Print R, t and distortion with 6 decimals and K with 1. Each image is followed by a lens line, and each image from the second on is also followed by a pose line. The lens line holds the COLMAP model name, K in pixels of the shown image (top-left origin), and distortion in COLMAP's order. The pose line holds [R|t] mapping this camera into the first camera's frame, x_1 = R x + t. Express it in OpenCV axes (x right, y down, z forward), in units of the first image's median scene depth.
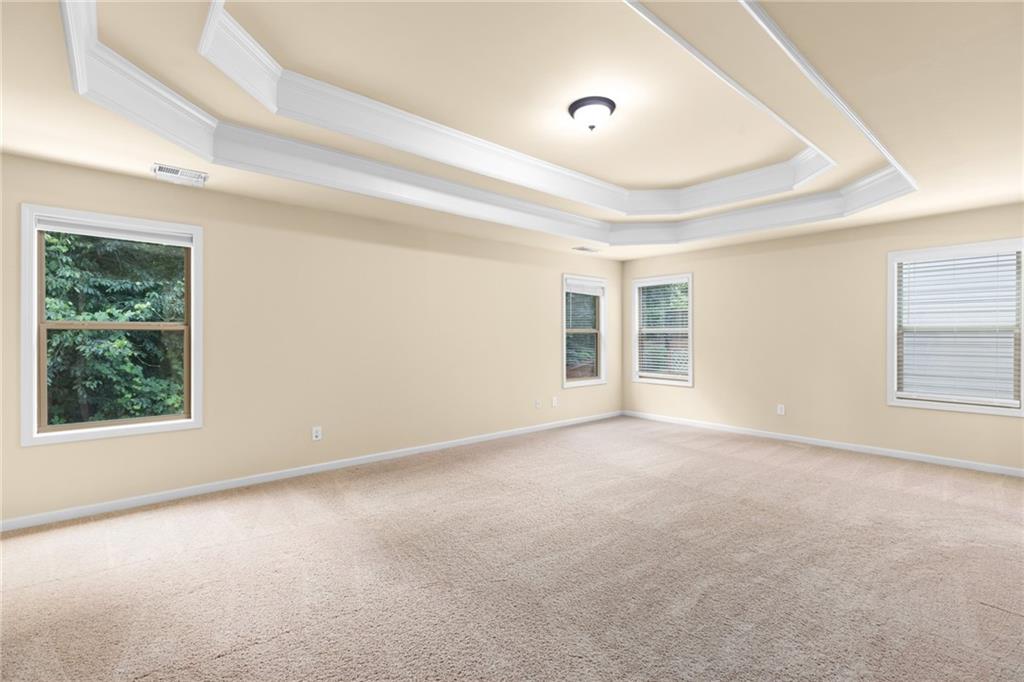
lens RADIAL K [[461.1, 0, 509.7], [0, 461.1, 328.2], [0, 0, 1]] dist [0.001228, 0.000321]
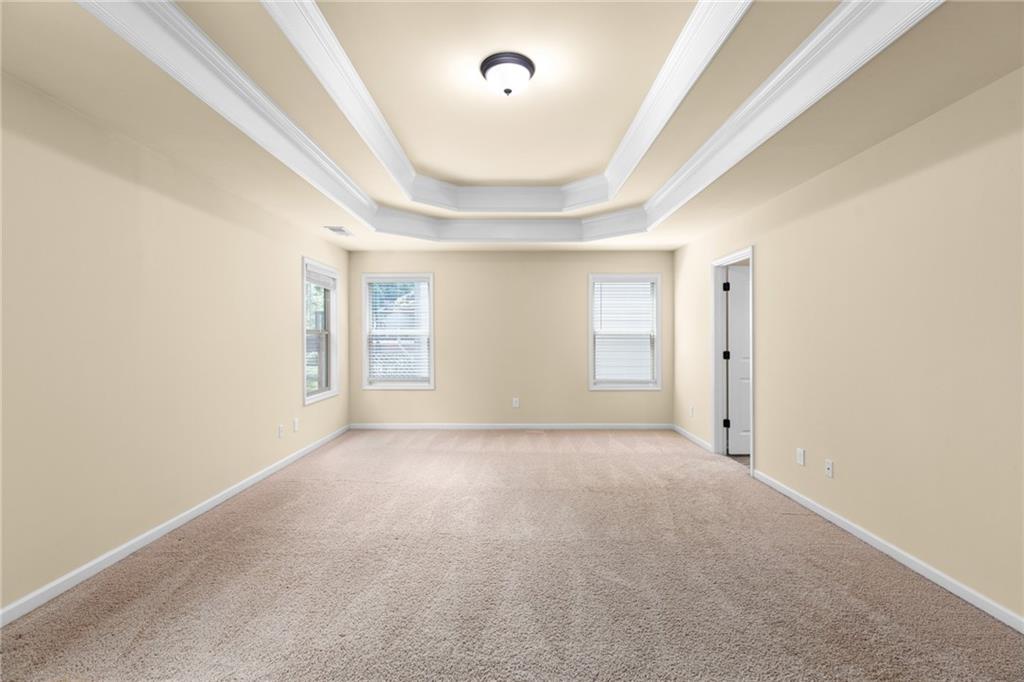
lens RADIAL K [[461.9, 0, 513.7], [0, 461.9, 337.5], [0, 0, 1]] dist [0.002076, 0.000334]
pose [[0.651953, -0.002396, 0.758256, -0.304656], [-0.014194, 0.999781, 0.015364, -0.000854], [-0.758127, -0.020779, 0.651776, 0.291199]]
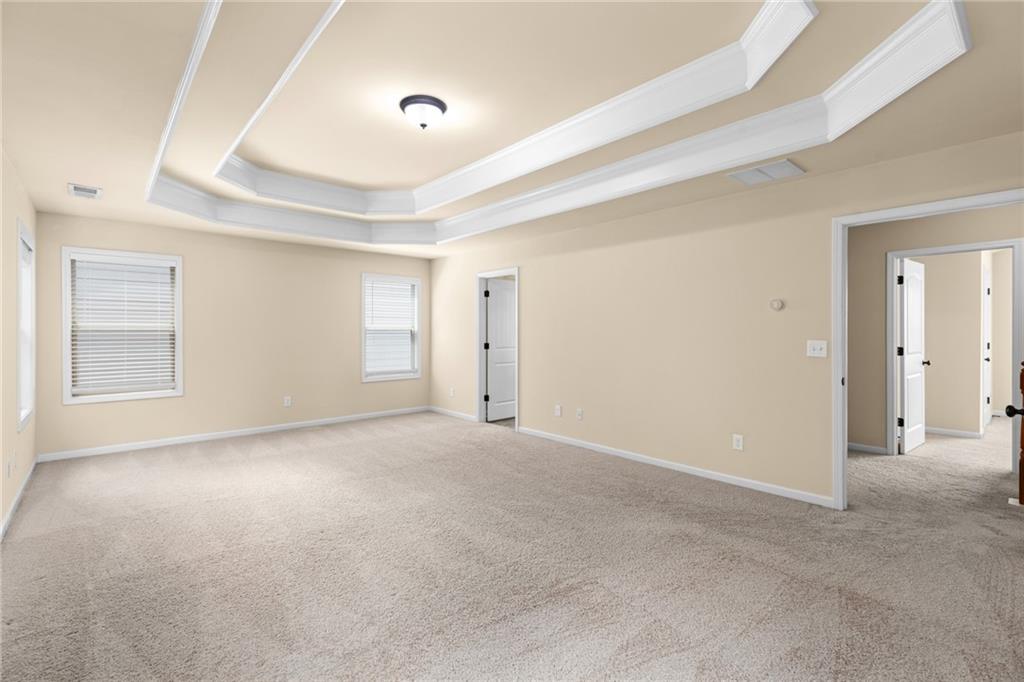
lens RADIAL K [[461.1, 0, 509.7], [0, 461.1, 328.2], [0, 0, 1]] dist [0.001228, 0.000321]
pose [[-0.015762, 0.004148, 0.999867, -0.551476], [-0.018195, 0.999825, -0.004435, 0.000626], [-0.999710, -0.018262, -0.015684, 0.546748]]
